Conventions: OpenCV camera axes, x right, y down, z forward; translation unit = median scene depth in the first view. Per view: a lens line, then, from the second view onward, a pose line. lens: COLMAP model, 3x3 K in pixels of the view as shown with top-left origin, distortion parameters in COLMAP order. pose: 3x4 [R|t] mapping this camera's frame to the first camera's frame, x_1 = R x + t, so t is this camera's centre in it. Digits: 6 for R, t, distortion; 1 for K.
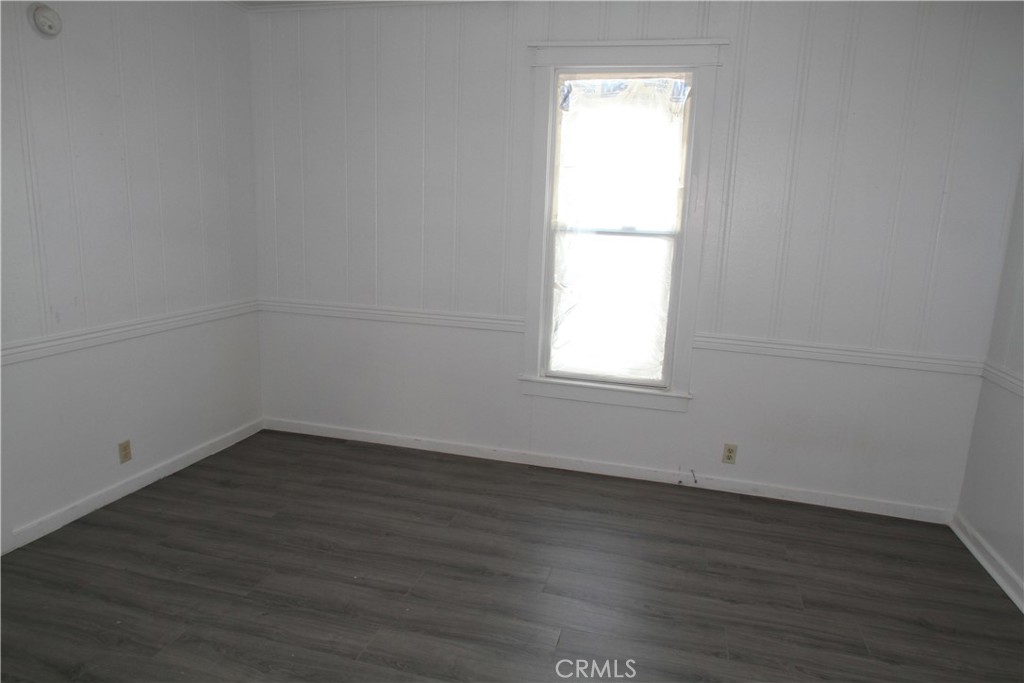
lens RADIAL K [[655.9, 0, 504.3], [0, 655.9, 346.1], [0, 0, 1]] dist [-0.057955, 0.037531]
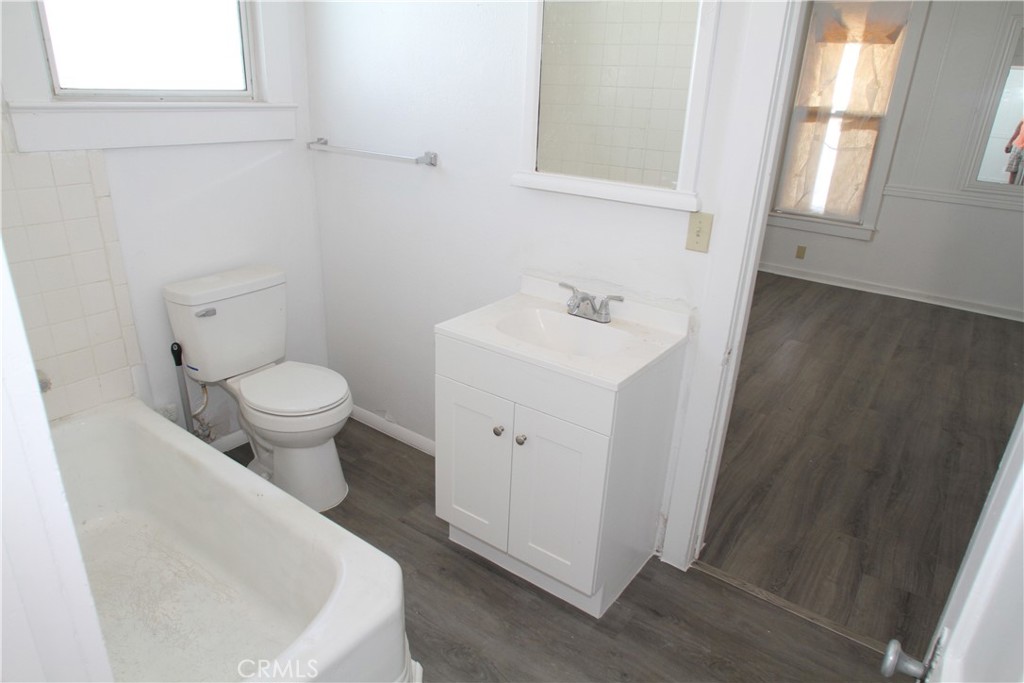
lens RADIAL K [[655.9, 0, 504.3], [0, 655.9, 346.1], [0, 0, 1]] dist [-0.057955, 0.037531]
pose [[0.362345, -0.377333, 0.852248, -1.376788], [0.159637, 0.925999, 0.342114, -0.227748], [-0.918271, 0.012087, 0.395767, 0.802595]]
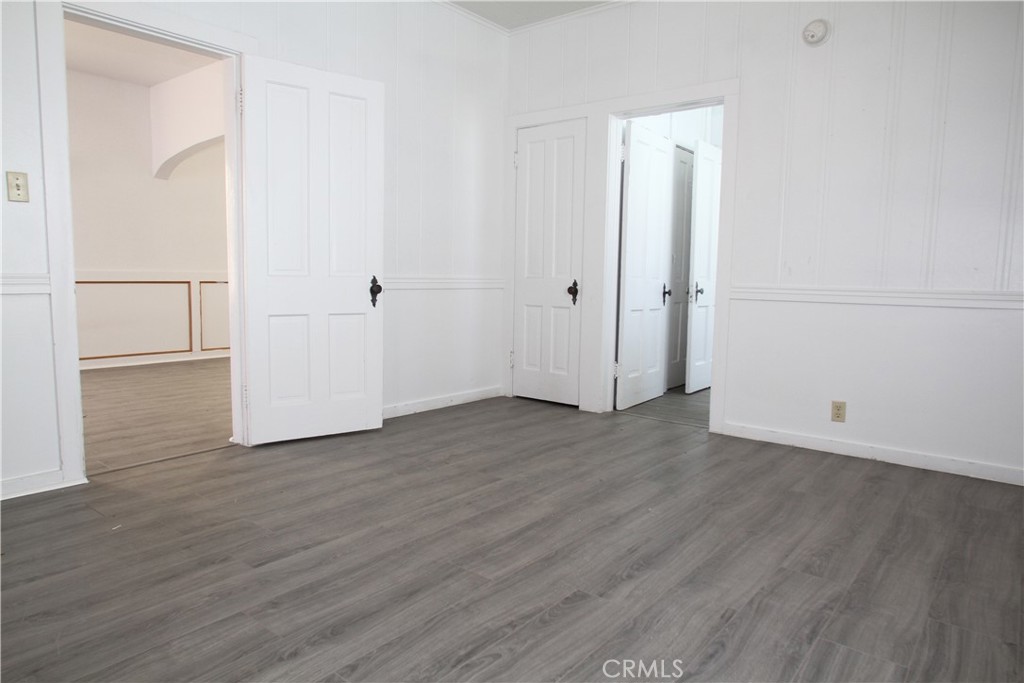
lens RADIAL K [[655.9, 0, 504.3], [0, 655.9, 346.1], [0, 0, 1]] dist [-0.057955, 0.037531]
pose [[-0.404672, 0.049104, -0.913142, 0.636194], [-0.216639, 0.964984, 0.147899, 0.026666], [0.888430, 0.257673, -0.379864, 0.983732]]
